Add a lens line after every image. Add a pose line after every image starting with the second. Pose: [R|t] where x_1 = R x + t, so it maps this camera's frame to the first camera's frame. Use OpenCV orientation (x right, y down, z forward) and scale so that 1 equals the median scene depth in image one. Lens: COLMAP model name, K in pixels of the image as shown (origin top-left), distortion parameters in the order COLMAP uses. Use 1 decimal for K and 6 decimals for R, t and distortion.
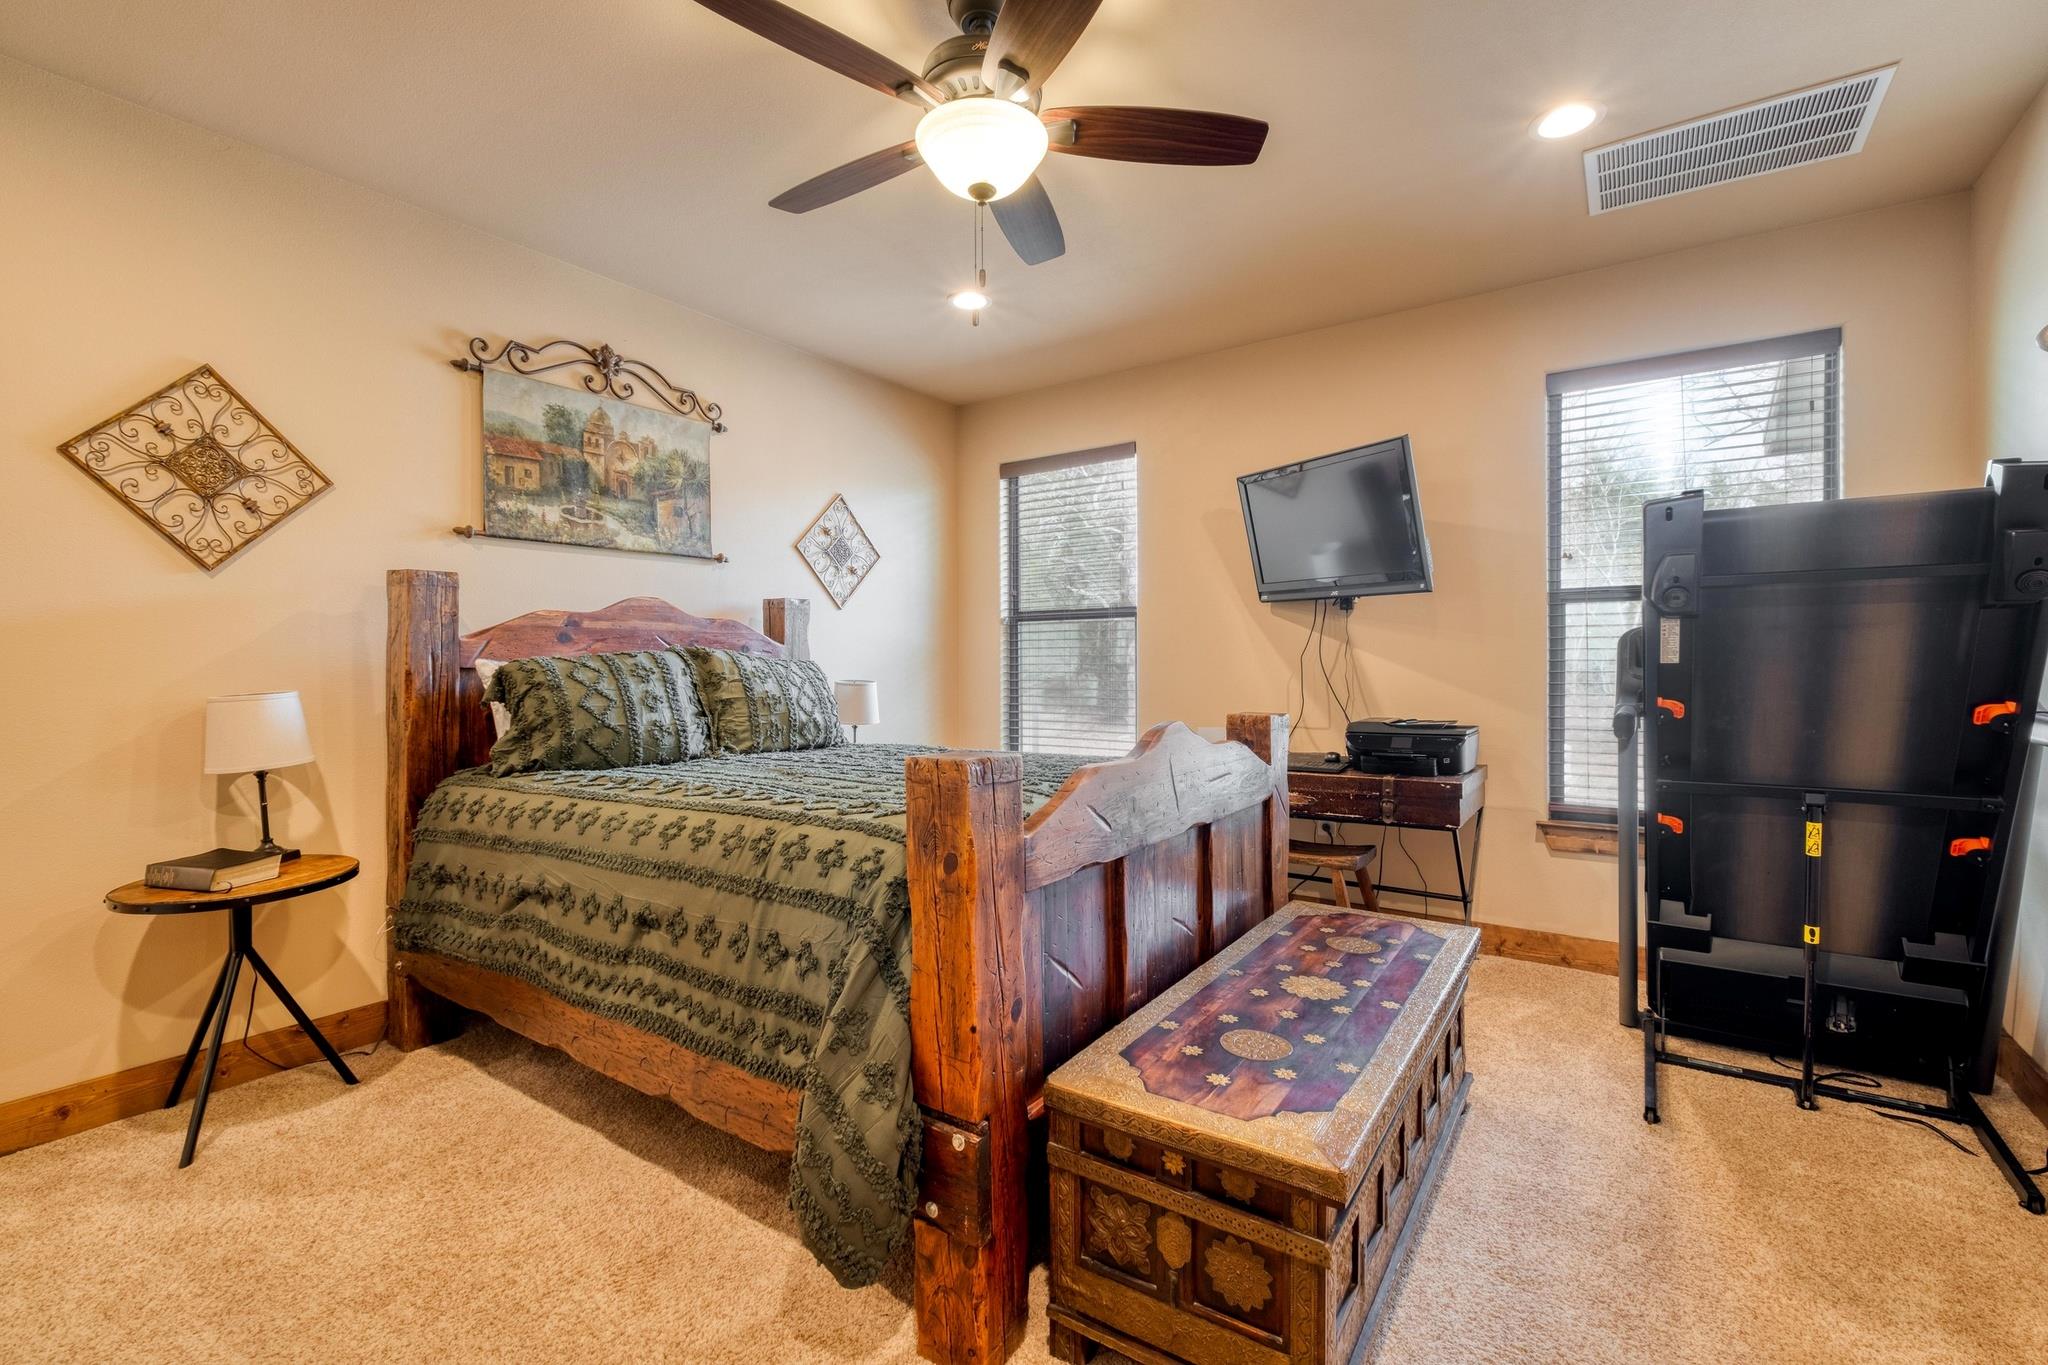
lens RADIAL K [[889.4, 0, 1037.7], [0, 889.4, 673.8], [0, 0, 1]] dist [0.009713, -0.004983]
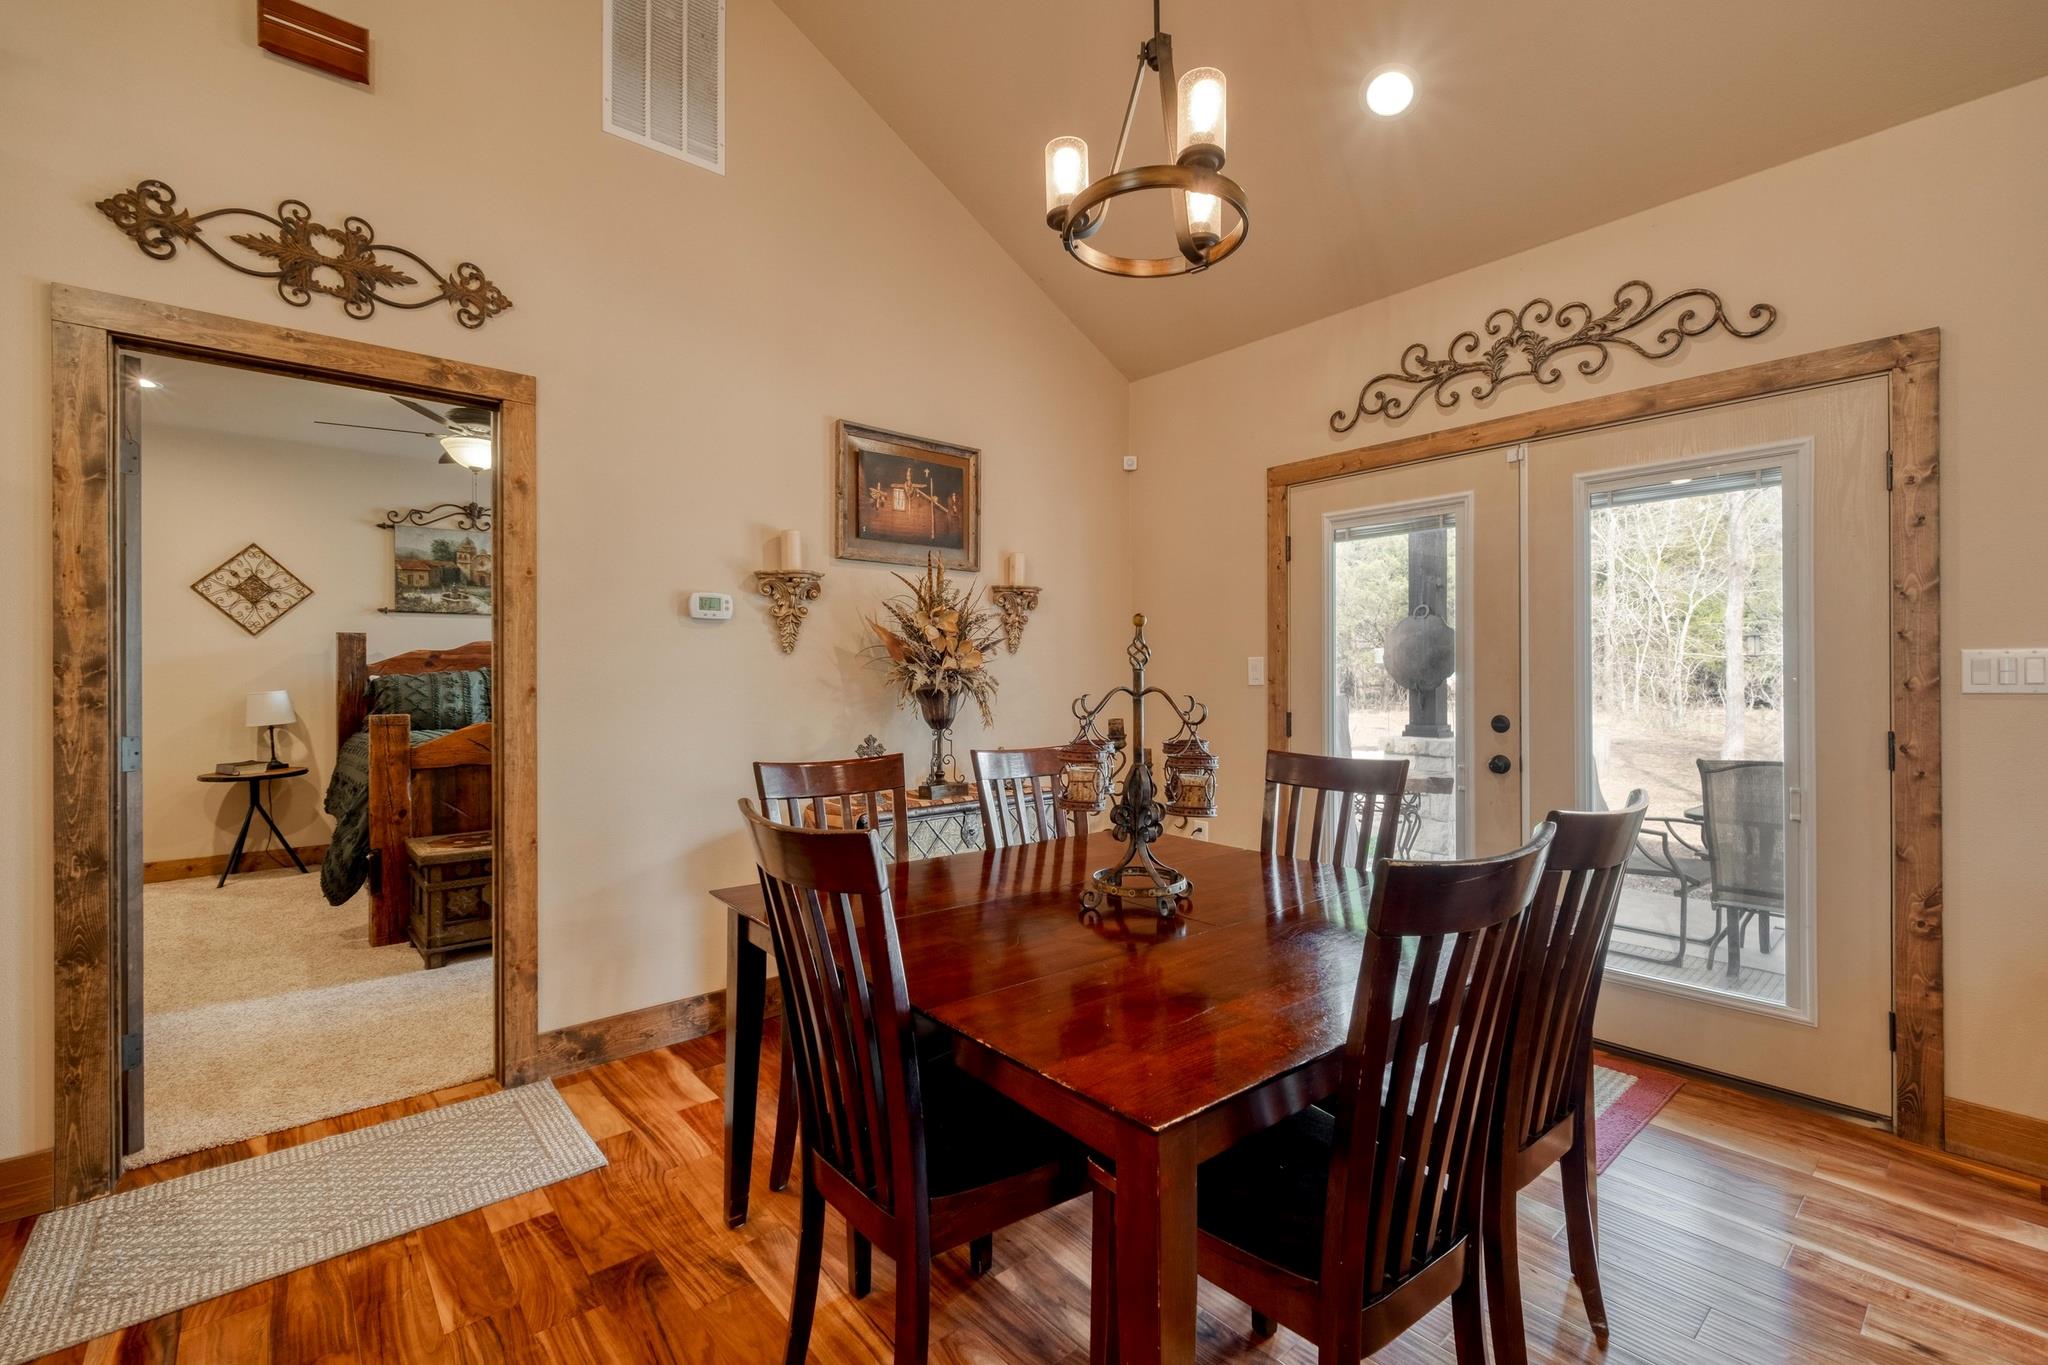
lens RADIAL K [[889.4, 0, 1036.6], [0, 889.4, 676.7], [0, 0, 1]] dist [0.009713, -0.004983]
pose [[0.969270, 0.001022, -0.245998, 1.314482], [-0.002739, 0.999974, -0.006638, -0.004751], [0.245985, 0.007108, 0.969248, -0.585545]]
